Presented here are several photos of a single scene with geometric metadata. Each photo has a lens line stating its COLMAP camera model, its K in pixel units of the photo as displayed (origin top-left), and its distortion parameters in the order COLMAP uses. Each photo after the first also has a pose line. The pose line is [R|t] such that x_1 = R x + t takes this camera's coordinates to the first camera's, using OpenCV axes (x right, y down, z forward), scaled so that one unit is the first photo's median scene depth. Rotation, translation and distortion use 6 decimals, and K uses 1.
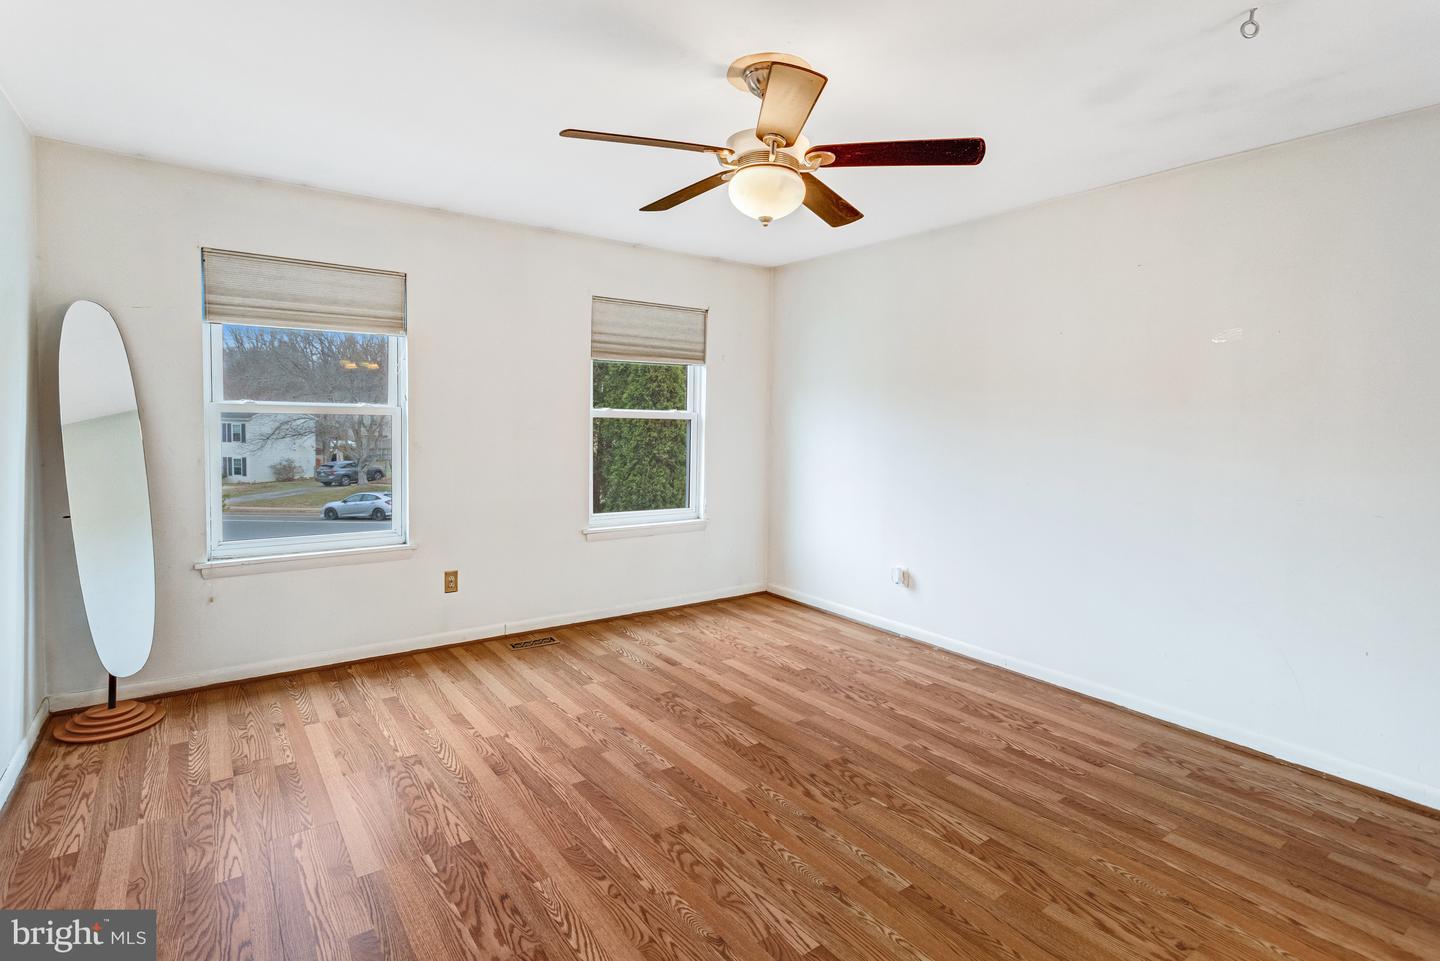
lens RADIAL K [[818.7, 0, 720.0], [0, 818.7, 480.5], [0, 0, 1]] dist [0.000465, 0.001675]
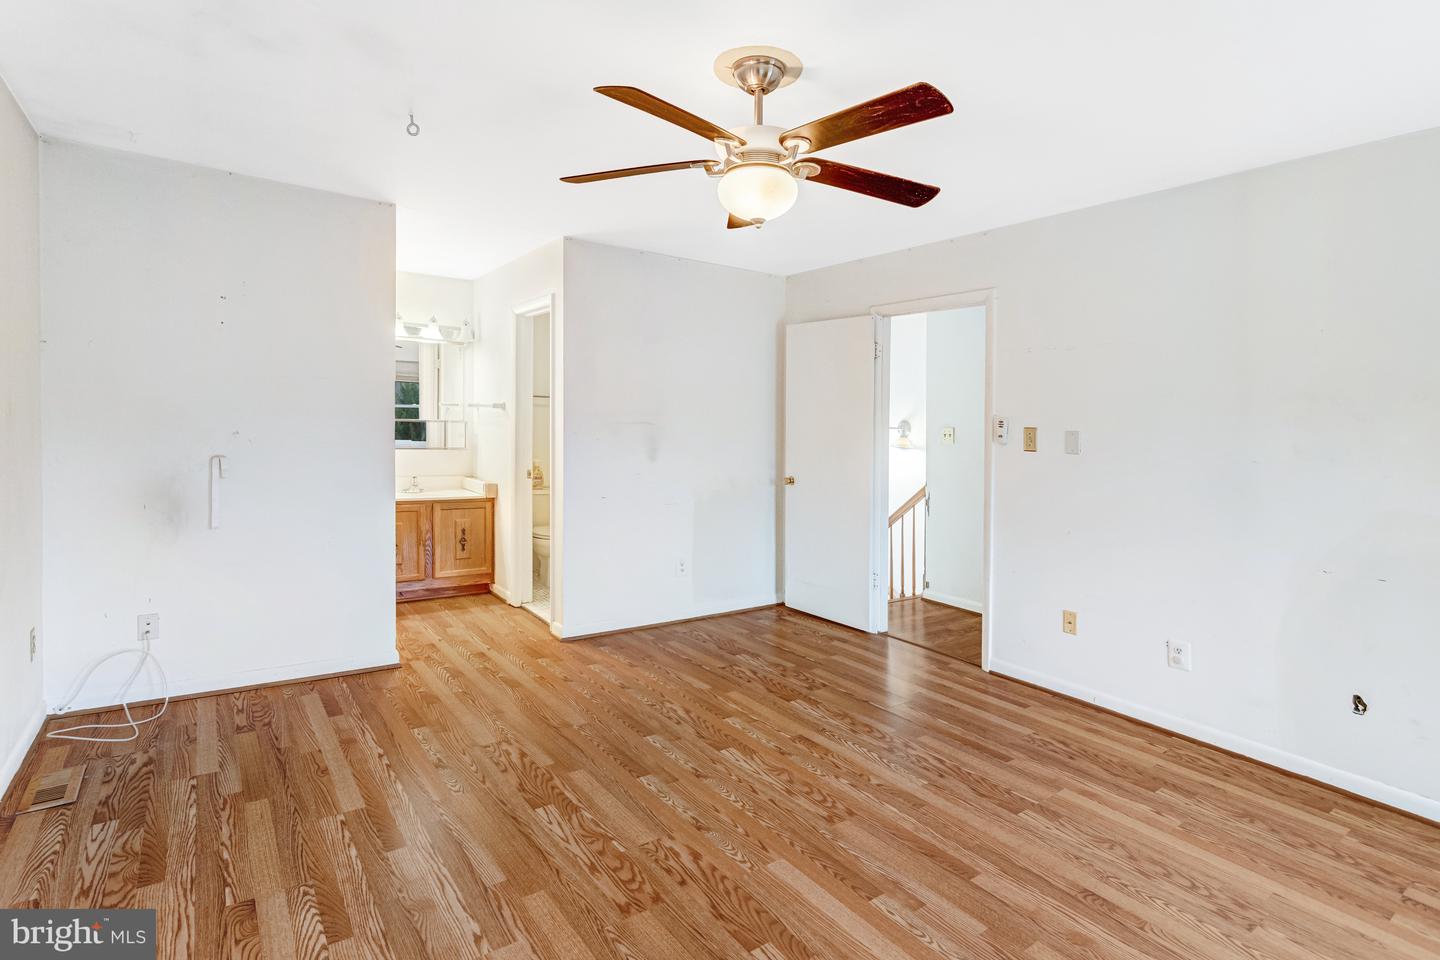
lens RADIAL K [[818.7, 0, 720.0], [0, 818.7, 480.0], [0, 0, 1]] dist [0.000465, 0.001675]
pose [[-0.998613, -0.051658, 0.010207, 0.100526], [-0.049814, 0.989614, 0.134843, -0.127942], [-0.017067, 0.134147, -0.990814, 1.905217]]
